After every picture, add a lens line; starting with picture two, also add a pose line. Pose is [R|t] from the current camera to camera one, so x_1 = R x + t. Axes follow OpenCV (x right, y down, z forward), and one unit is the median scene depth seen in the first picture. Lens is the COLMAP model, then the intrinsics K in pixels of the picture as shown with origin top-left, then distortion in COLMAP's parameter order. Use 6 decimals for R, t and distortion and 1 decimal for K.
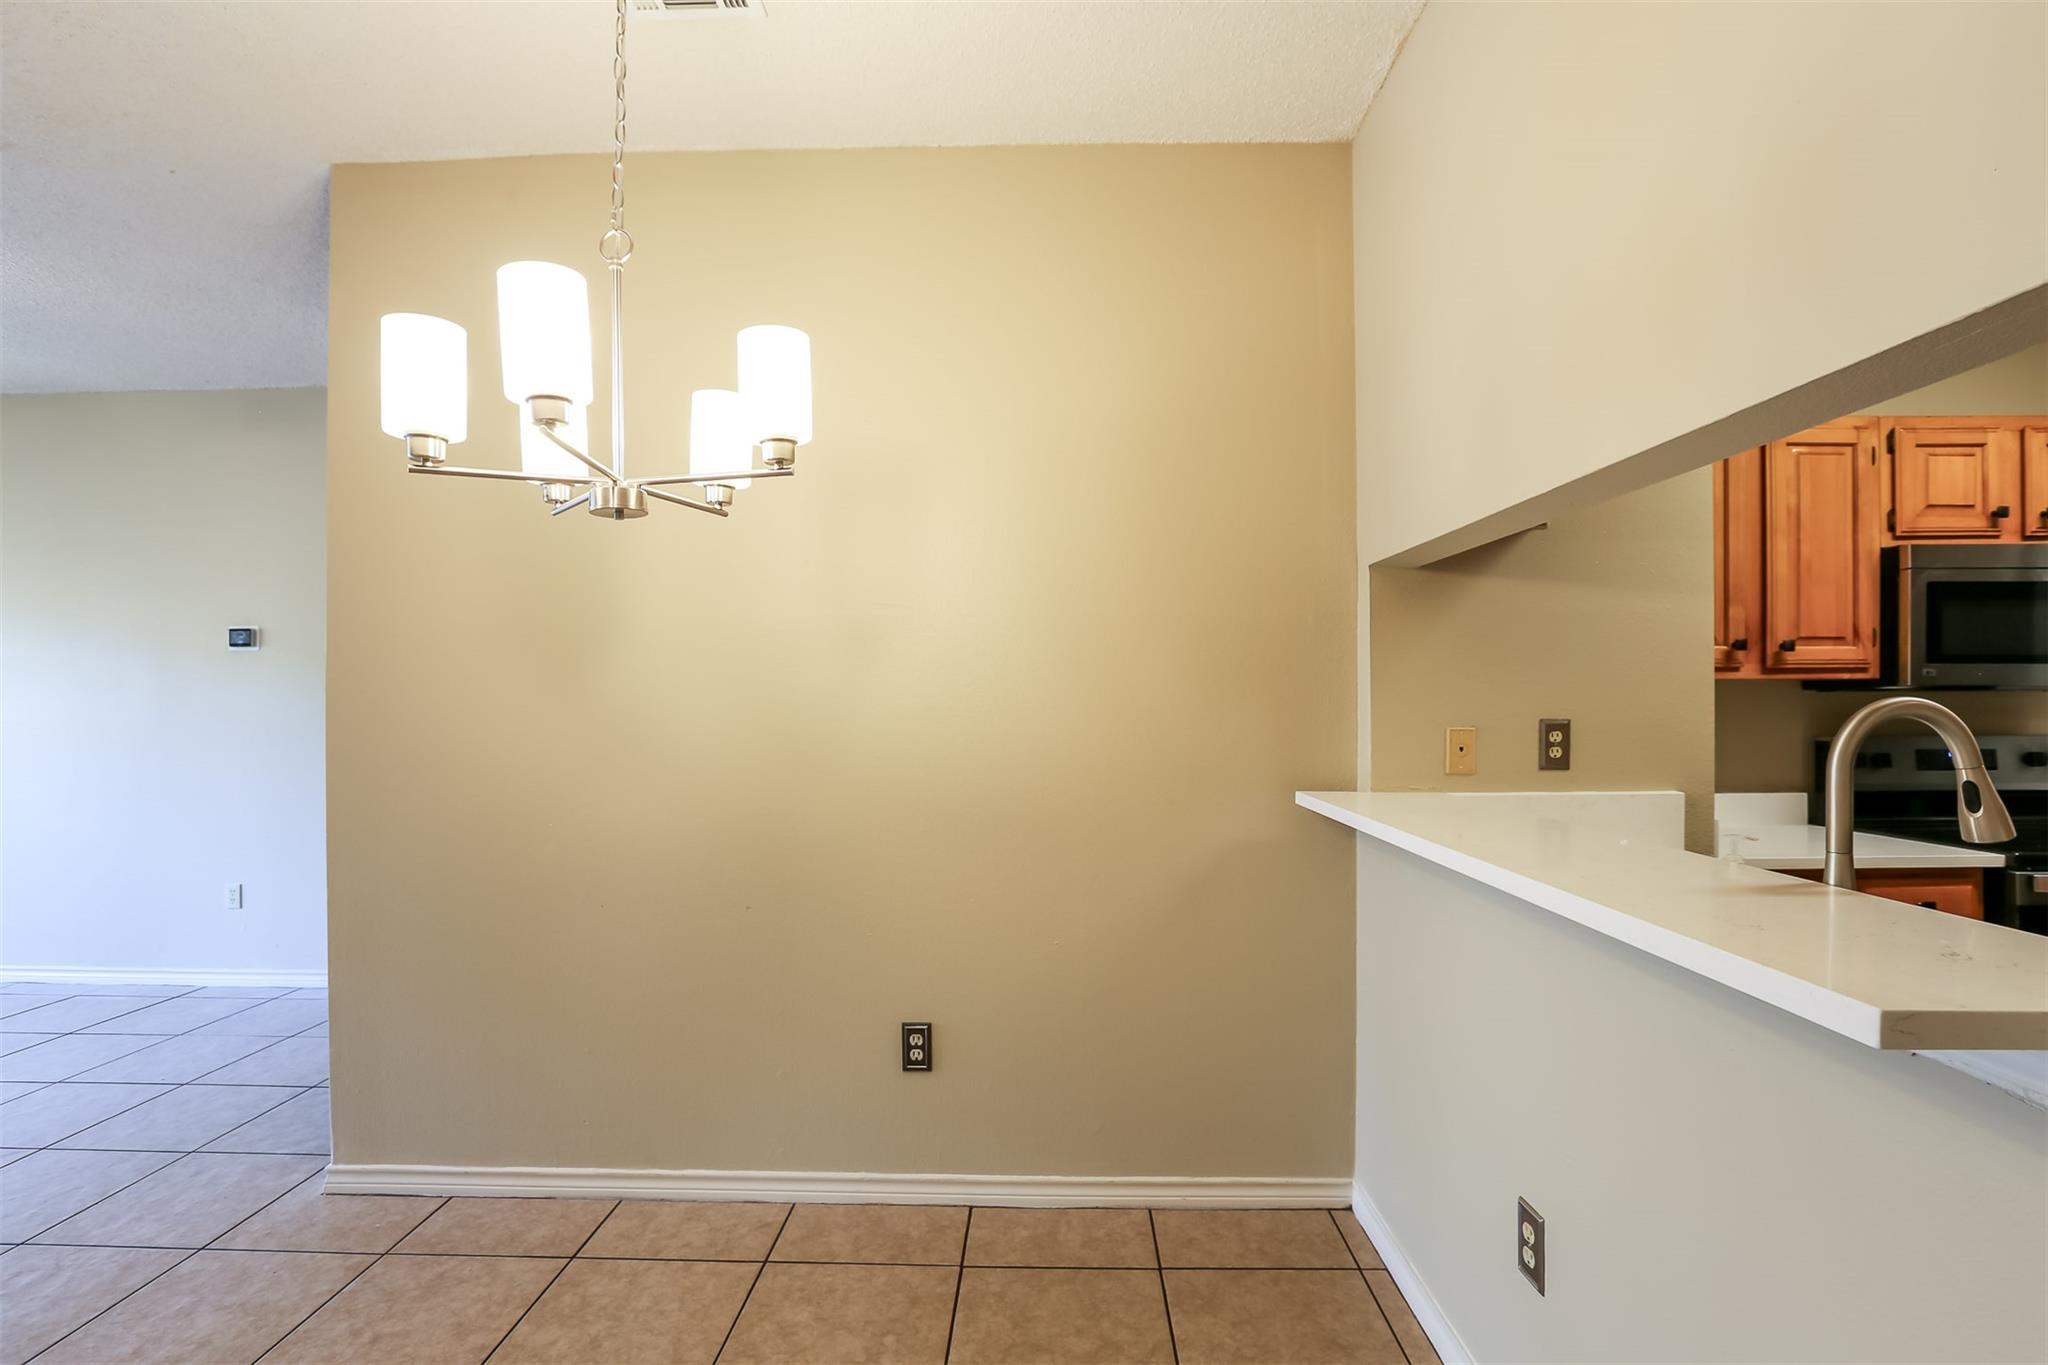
lens RADIAL K [[955.1, 0, 1031.5], [0, 955.1, 693.9], [0, 0, 1]] dist [-0.052784, 0.017668]
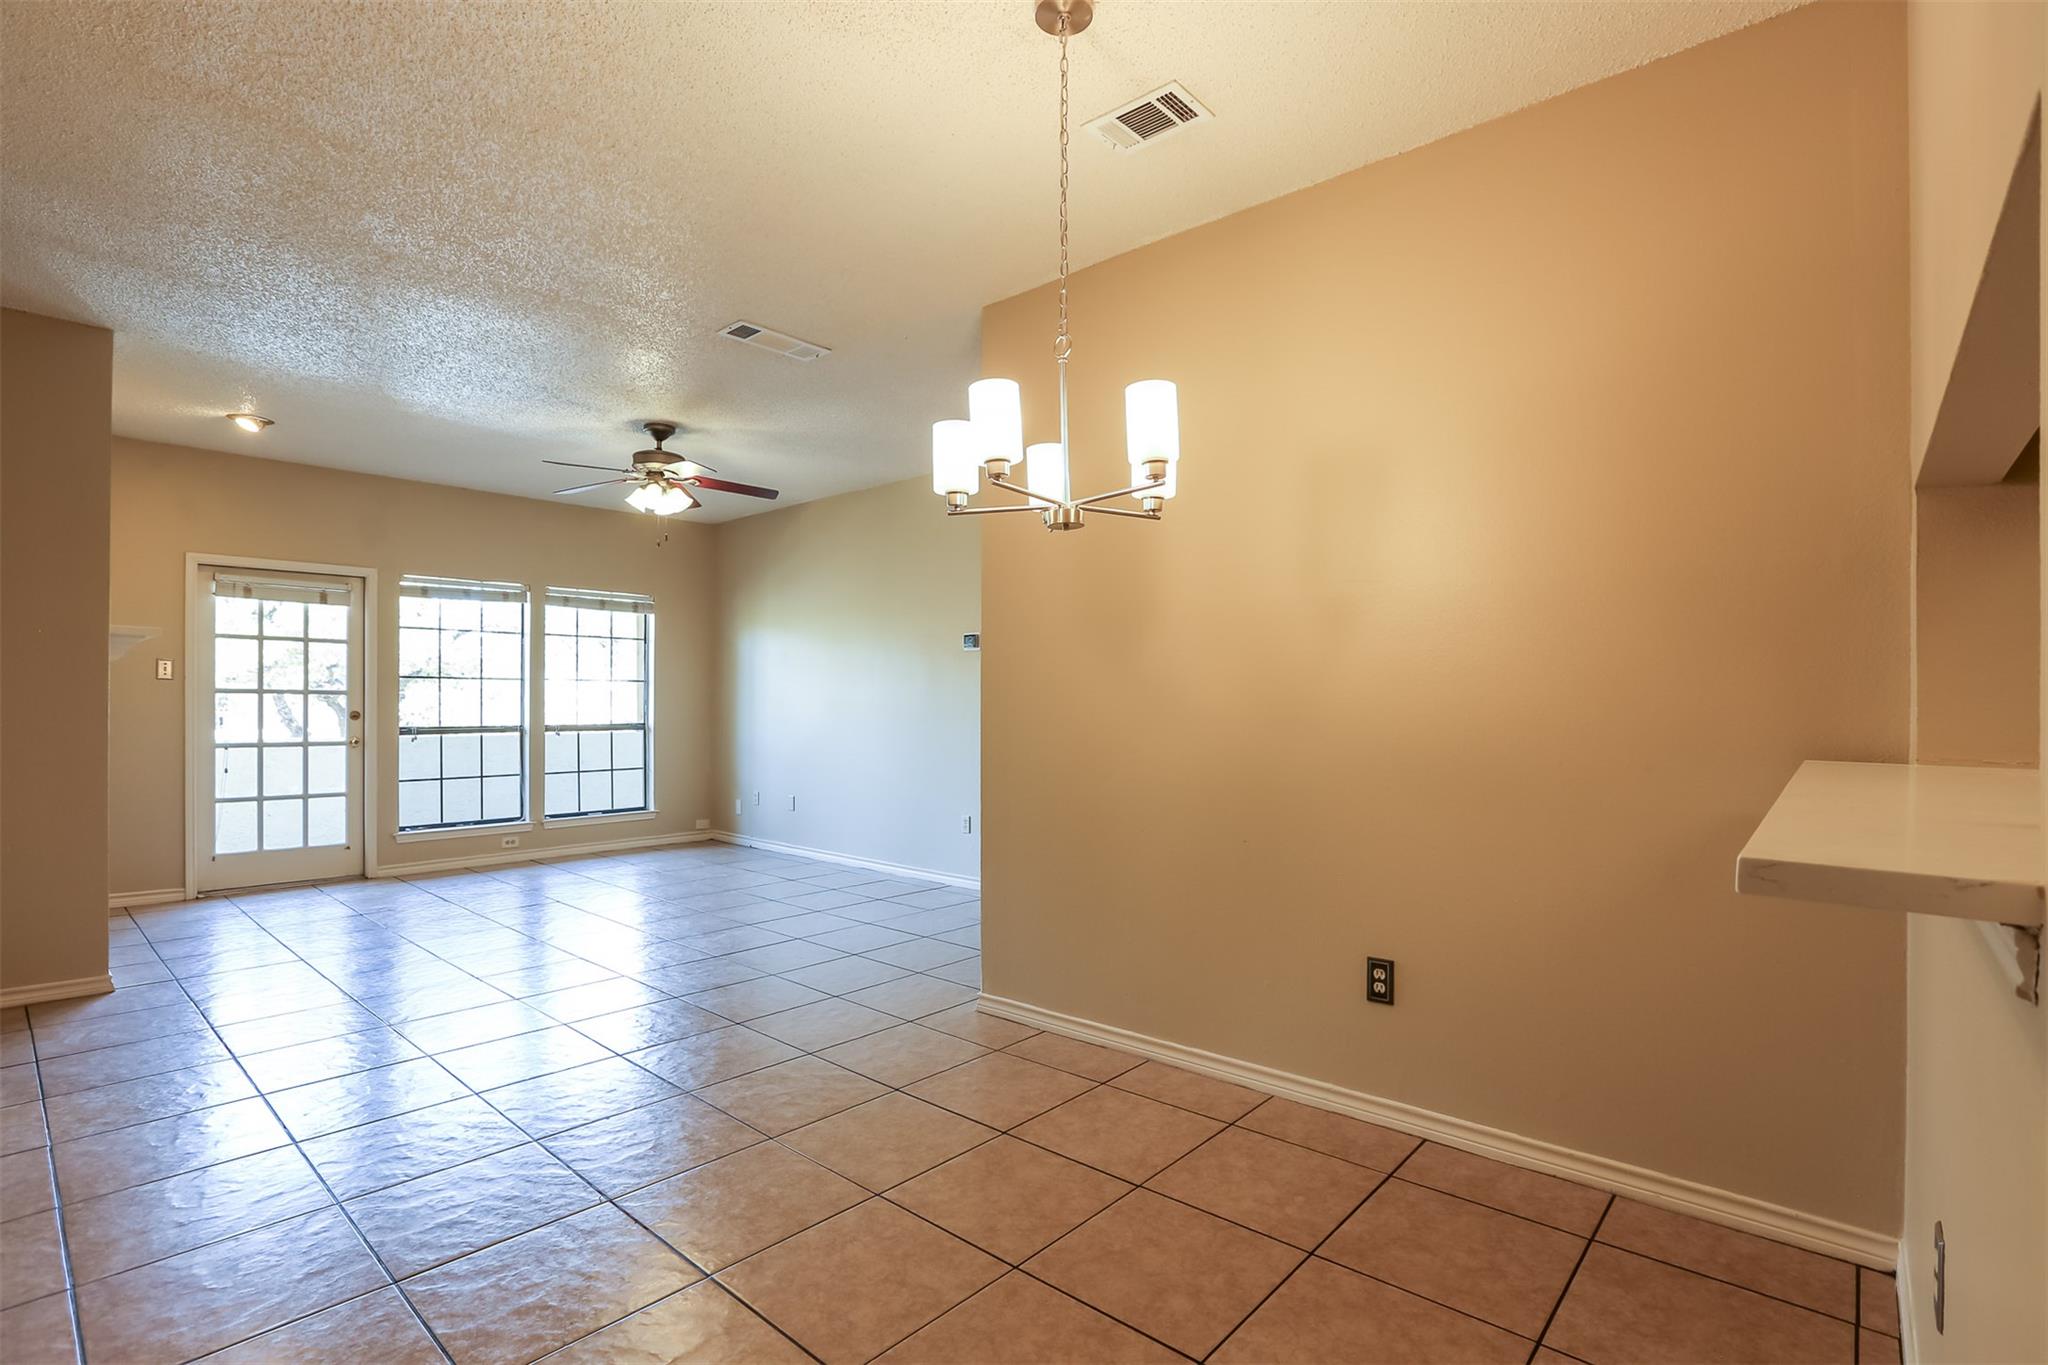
lens RADIAL K [[955.1, 0, 1018.8], [0, 955.1, 701.5], [0, 0, 1]] dist [-0.052784, 0.017668]
pose [[0.759244, 0.003297, -0.650797, 0.290799], [-0.000878, 0.999991, 0.004041, 0.046825], [0.650805, -0.002497, 0.759241, -0.110977]]
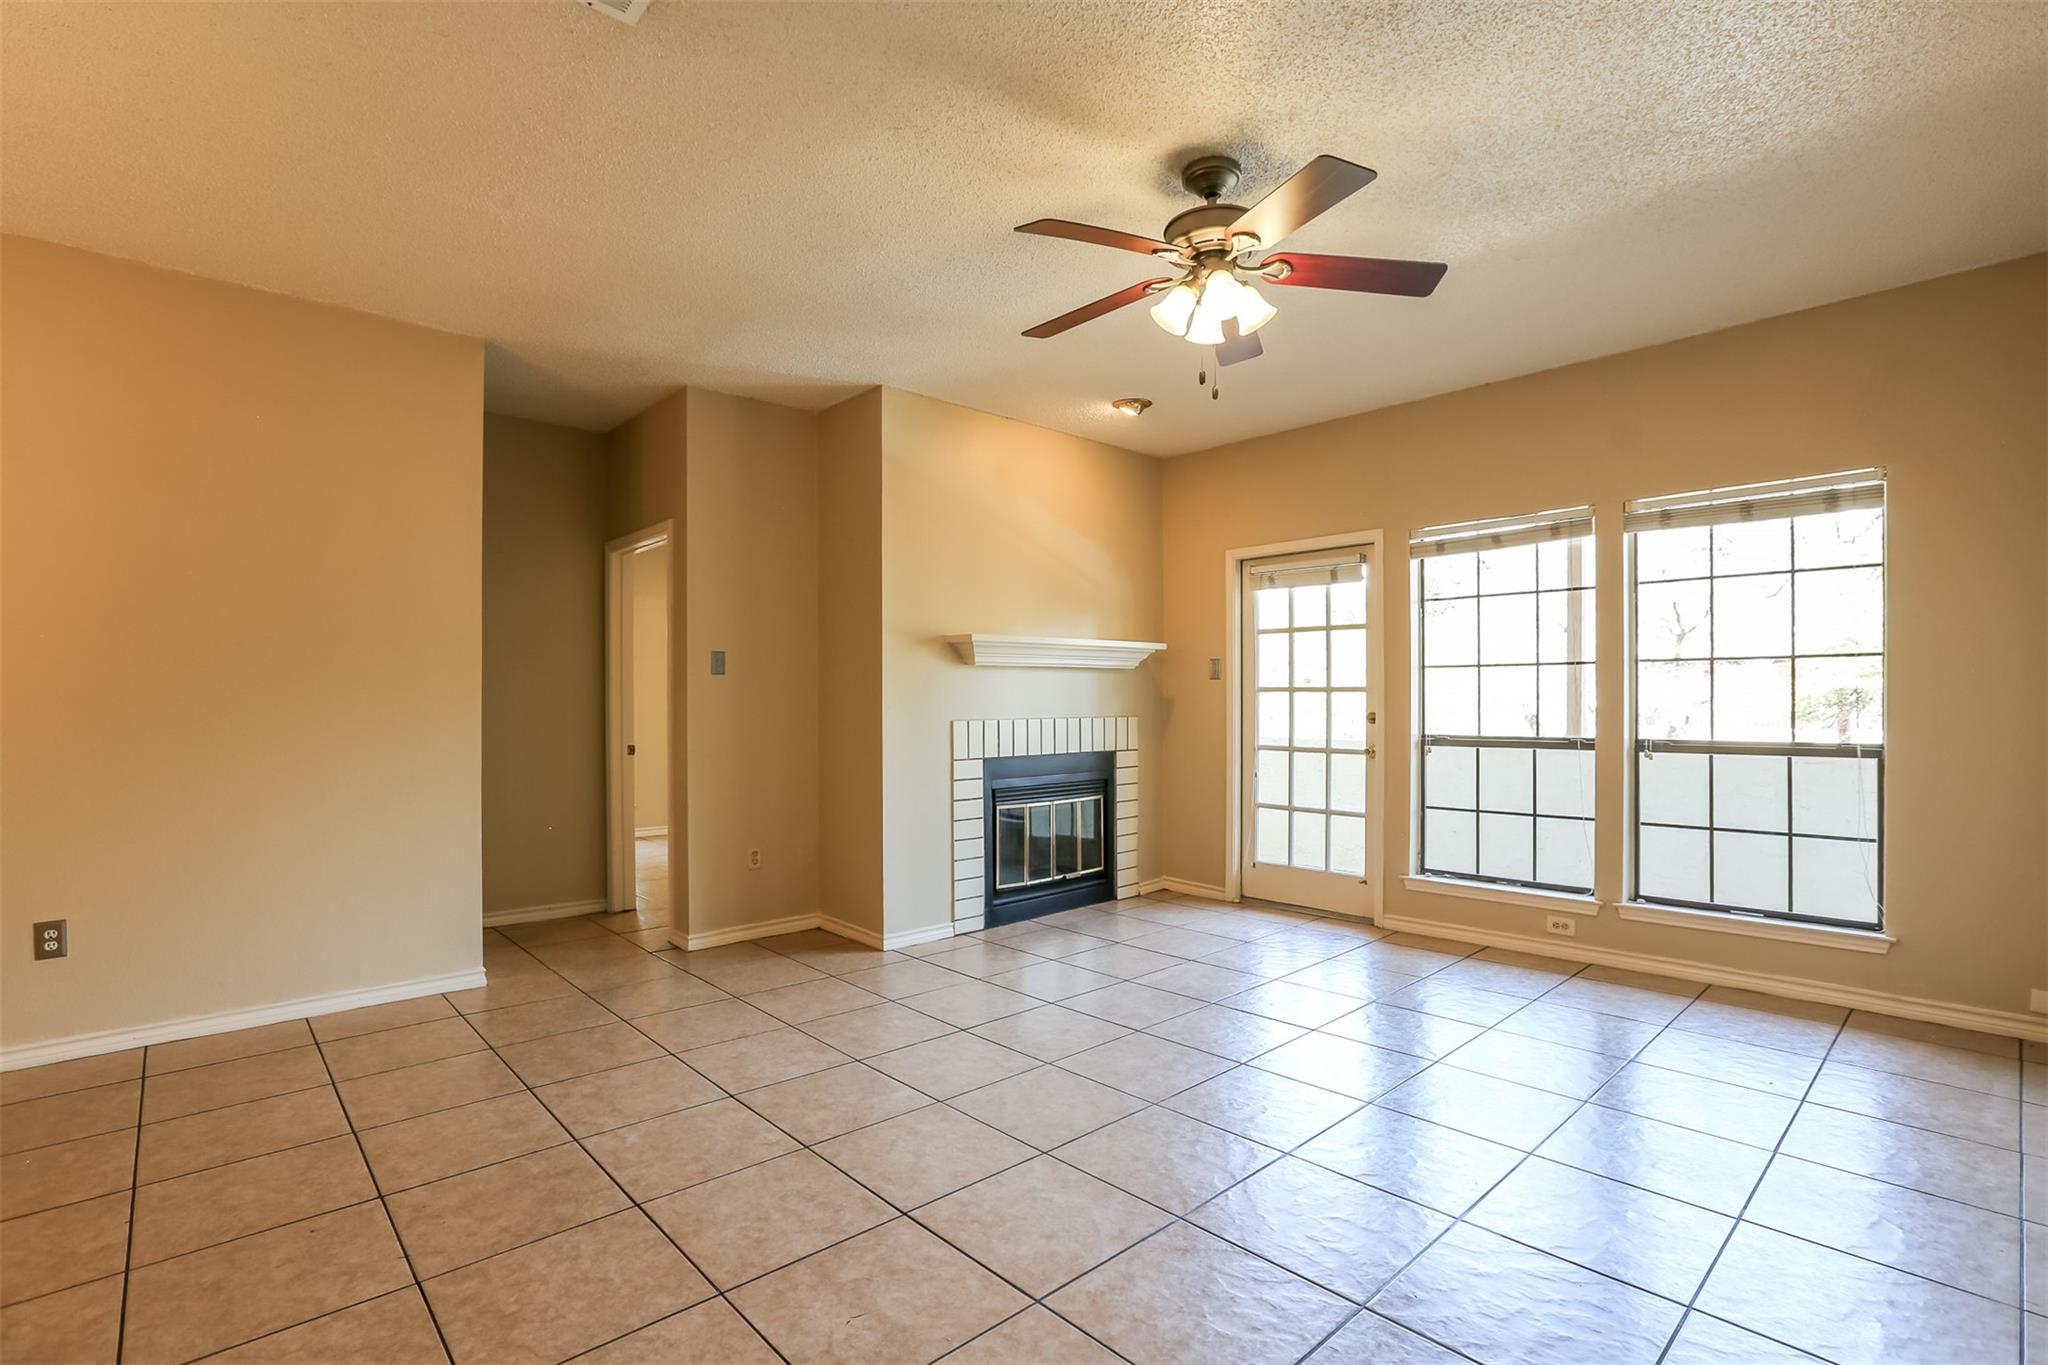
lens RADIAL K [[955.1, 0, 1032.2], [0, 955.1, 699.0], [0, 0, 1]] dist [-0.052784, 0.017668]
pose [[-0.716513, 0.000459, -0.697574, -0.883495], [0.004643, 0.999981, -0.004112, 0.061910], [0.697559, -0.006185, -0.716501, 1.770397]]
